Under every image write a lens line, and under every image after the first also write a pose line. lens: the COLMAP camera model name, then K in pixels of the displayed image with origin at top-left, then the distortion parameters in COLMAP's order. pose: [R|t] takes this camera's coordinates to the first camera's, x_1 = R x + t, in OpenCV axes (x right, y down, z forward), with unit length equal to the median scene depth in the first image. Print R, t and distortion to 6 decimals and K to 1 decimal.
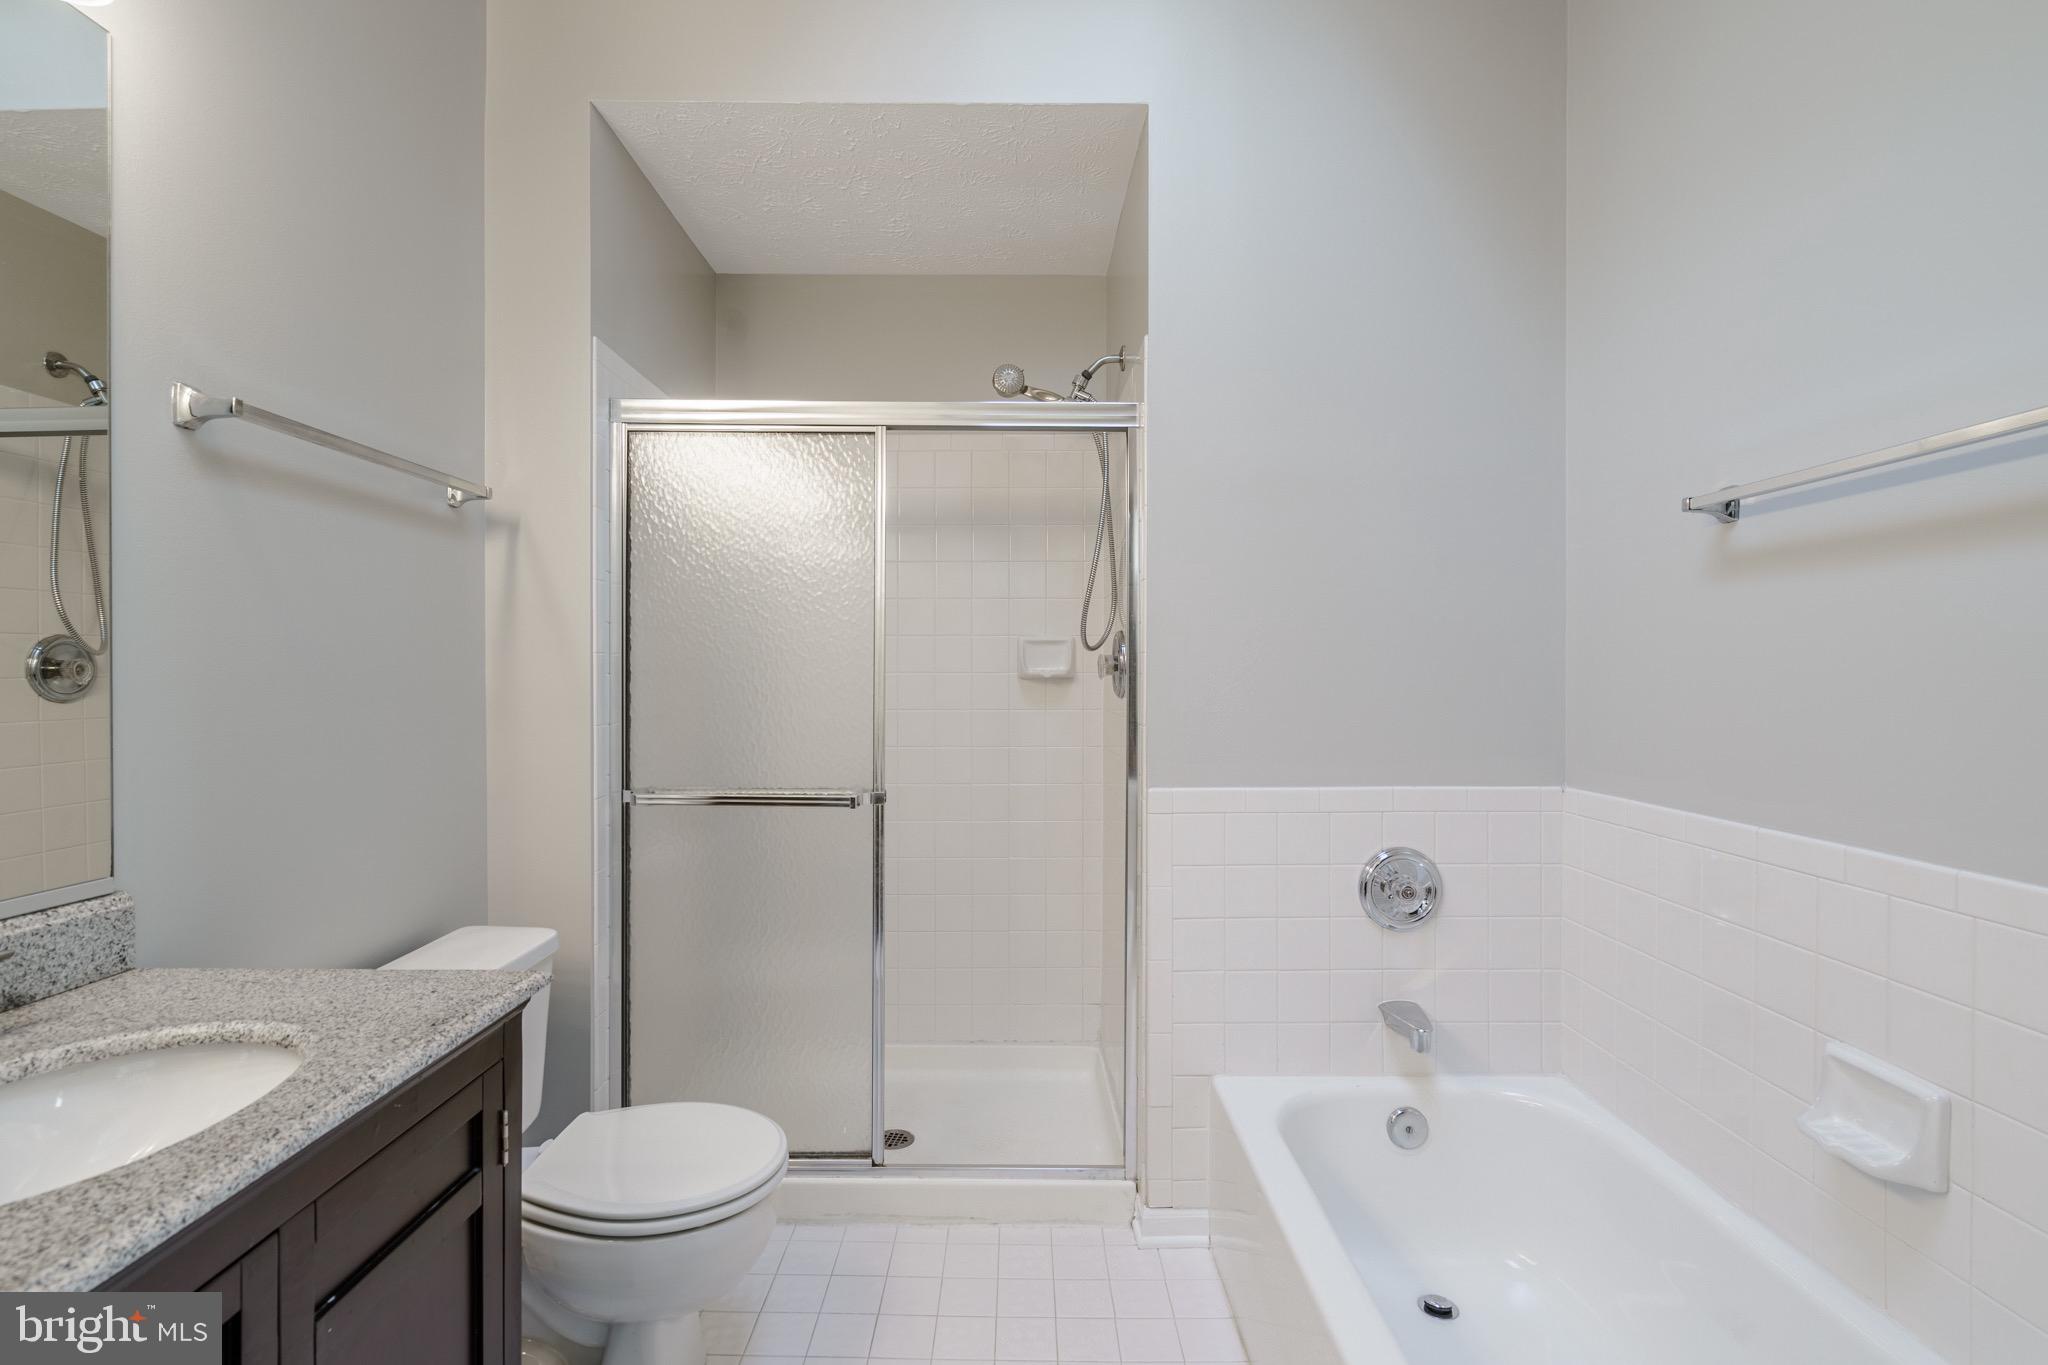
lens RADIAL K [[935.3, 0, 1023.0], [0, 935.3, 676.3], [0, 0, 1]] dist [-0.003037, 0.000523]
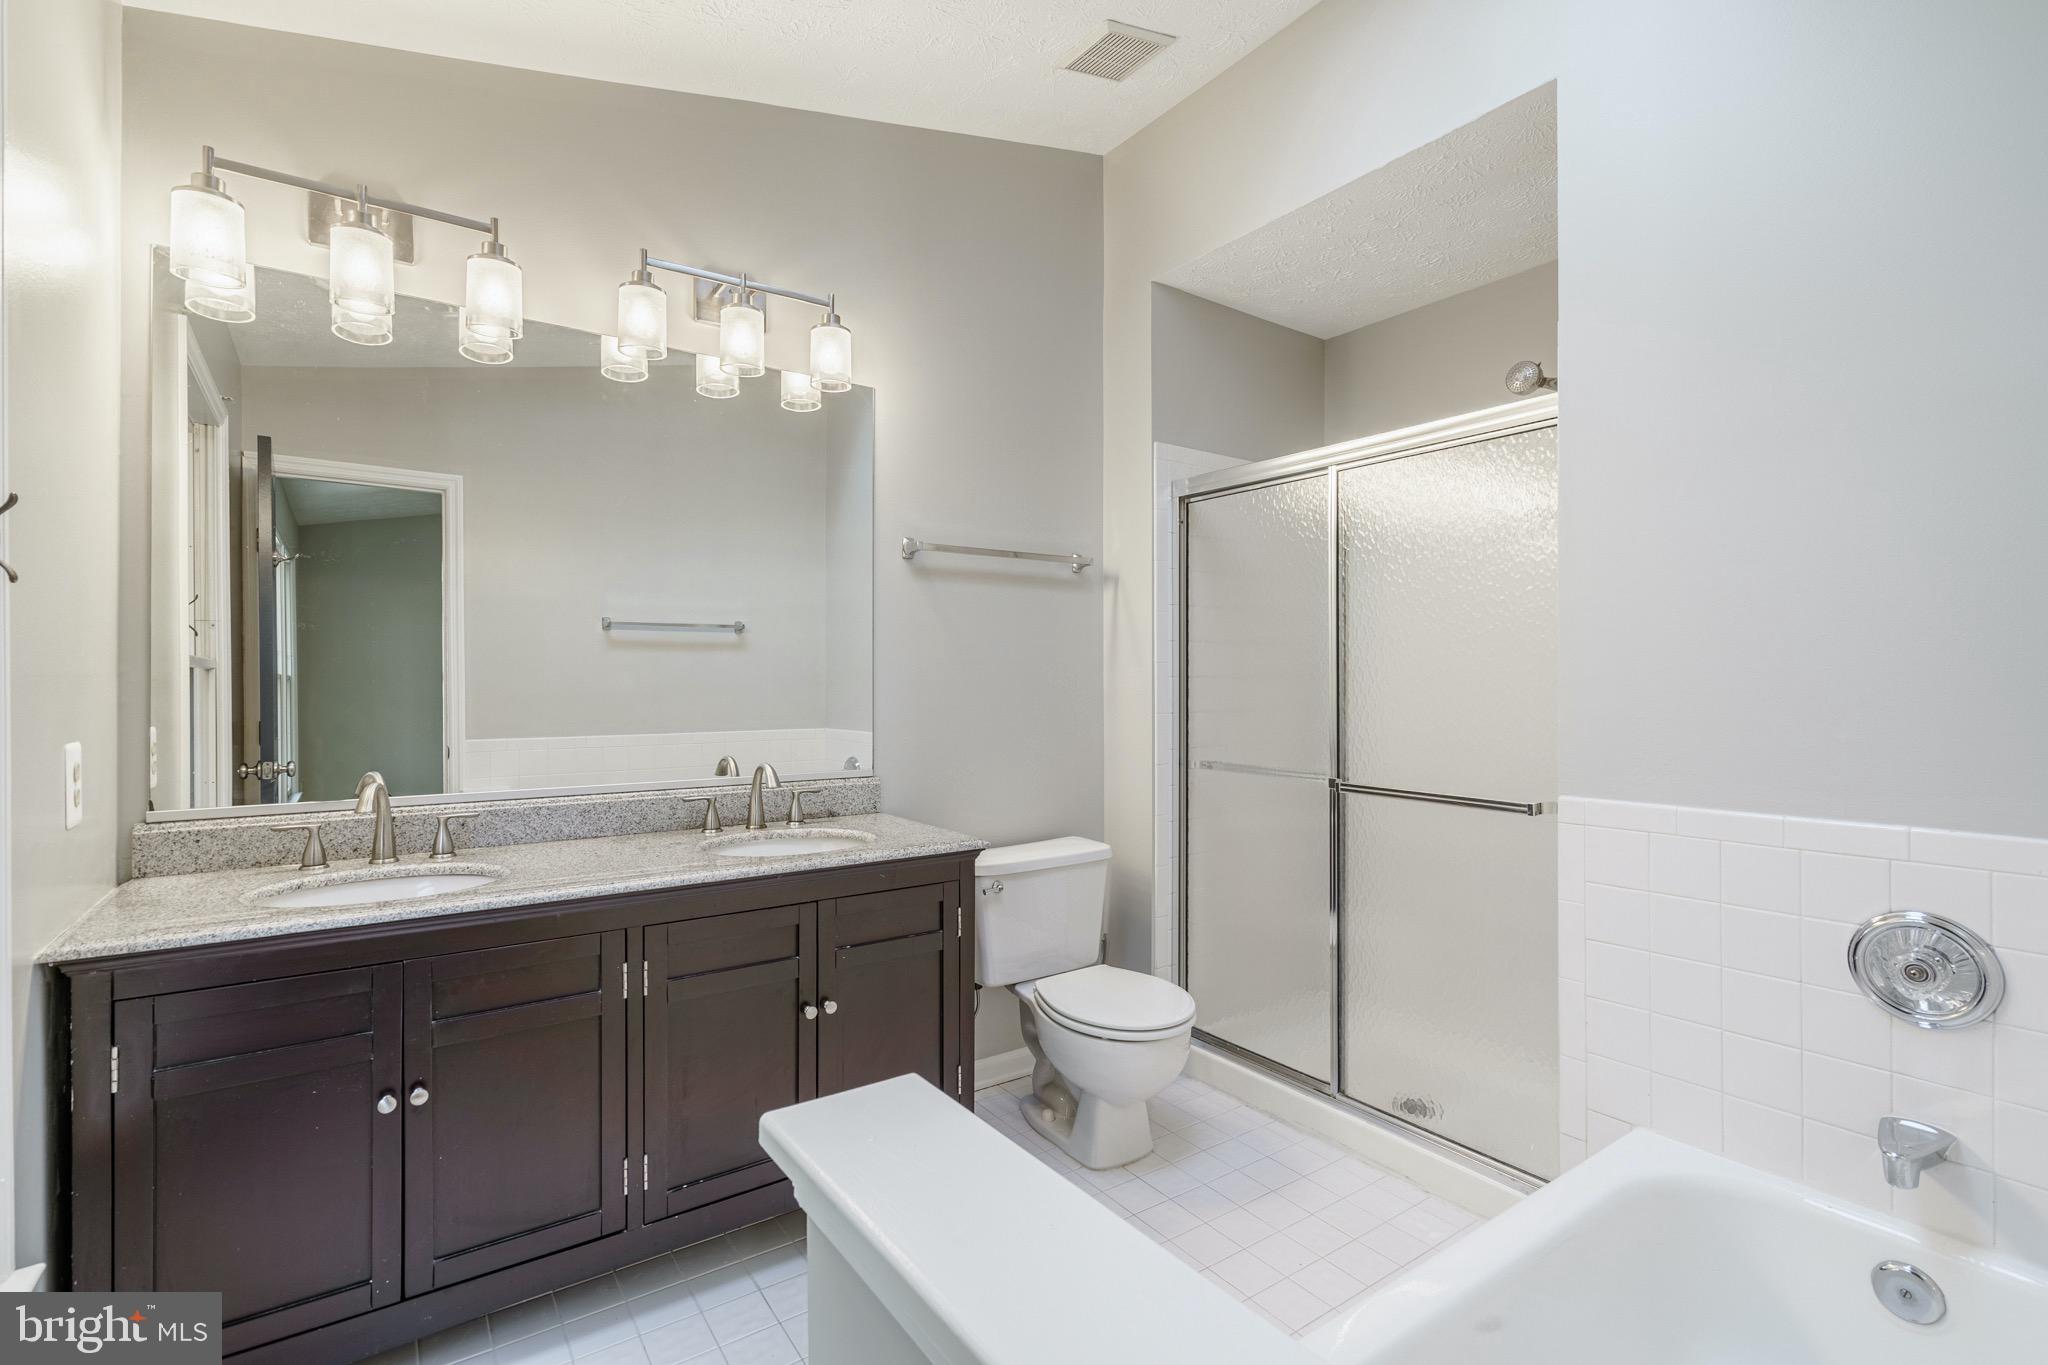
lens RADIAL K [[935.3, 0, 1017.6], [0, 935.3, 681.5], [0, 0, 1]] dist [-0.003037, 0.000523]
pose [[0.573783, 0.001511, -0.819006, 0.599857], [-0.001744, 0.999998, 0.000623, 0.003174], [0.819005, 0.001071, 0.573785, 0.004558]]
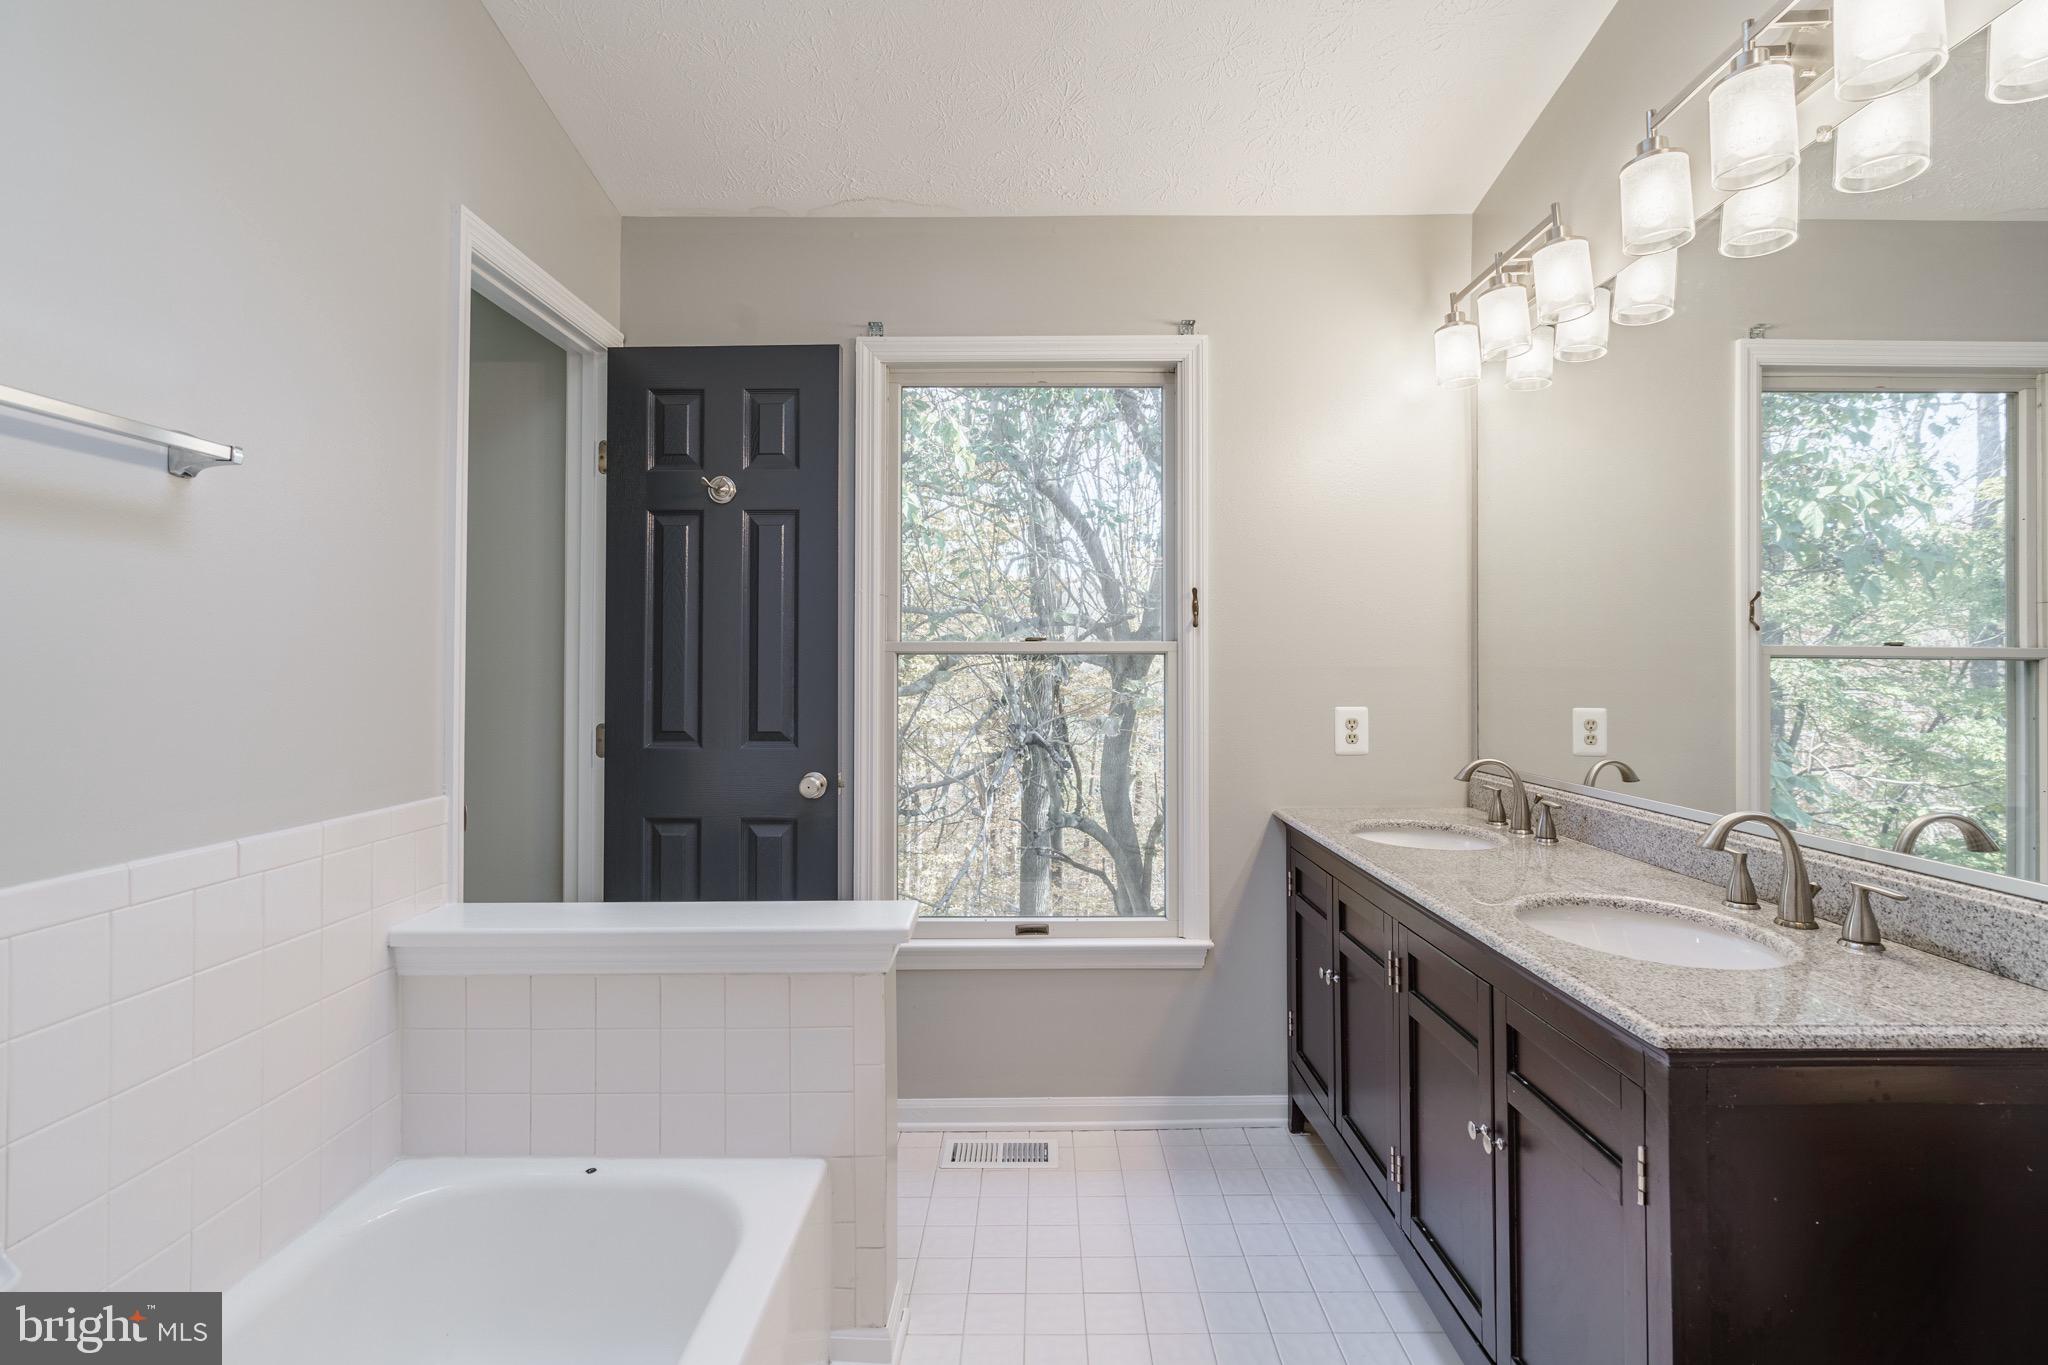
lens RADIAL K [[935.3, 0, 1025.1], [0, 935.3, 674.0], [0, 0, 1]] dist [-0.003037, 0.000523]
pose [[-0.999992, -0.000600, 0.003943, 0.031248], [-0.000607, 0.999998, -0.001795, 0.002031], [-0.003942, -0.001797, -0.999991, 1.075871]]
